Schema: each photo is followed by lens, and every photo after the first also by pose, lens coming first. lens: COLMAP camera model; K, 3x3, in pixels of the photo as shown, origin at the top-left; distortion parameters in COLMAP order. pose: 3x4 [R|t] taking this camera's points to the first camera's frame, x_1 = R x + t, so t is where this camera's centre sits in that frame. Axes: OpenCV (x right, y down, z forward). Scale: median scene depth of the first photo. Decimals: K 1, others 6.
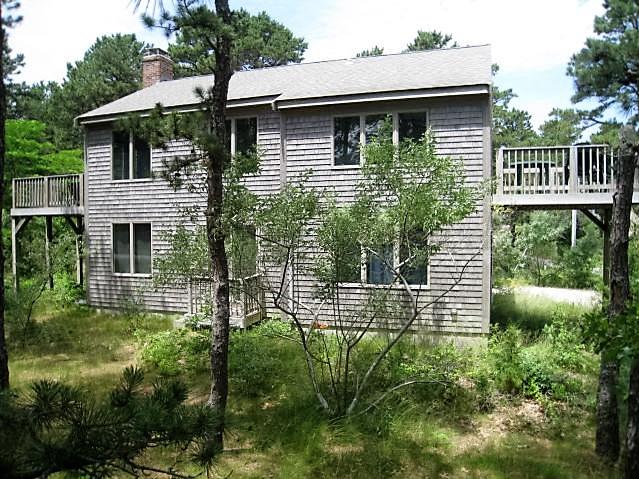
lens RADIAL K [[535.2, 0, 319.5], [0, 535.2, 239.5], [0, 0, 1]] dist [-0.161945, 0.110789]
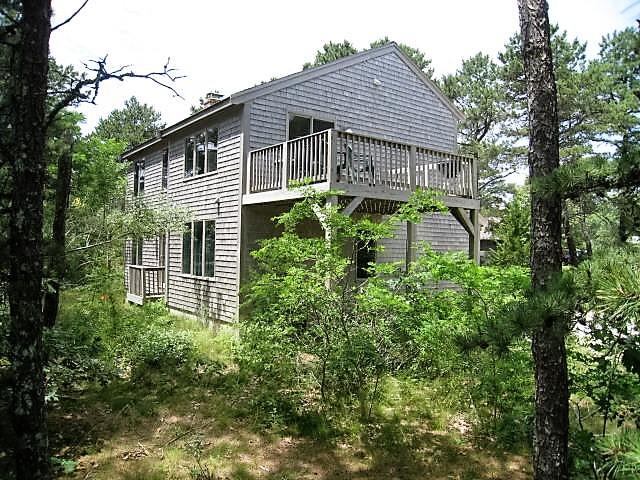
lens RADIAL K [[536.0, 0, 320.0], [0, 536.0, 240.0], [0, 0, 1]] dist [-0.161945, 0.110789]
pose [[0.817124, 0.011180, -0.576353, 1.050876], [-0.043684, 0.998138, -0.042571, 0.044870], [0.574804, 0.059963, 0.816091, 0.197968]]
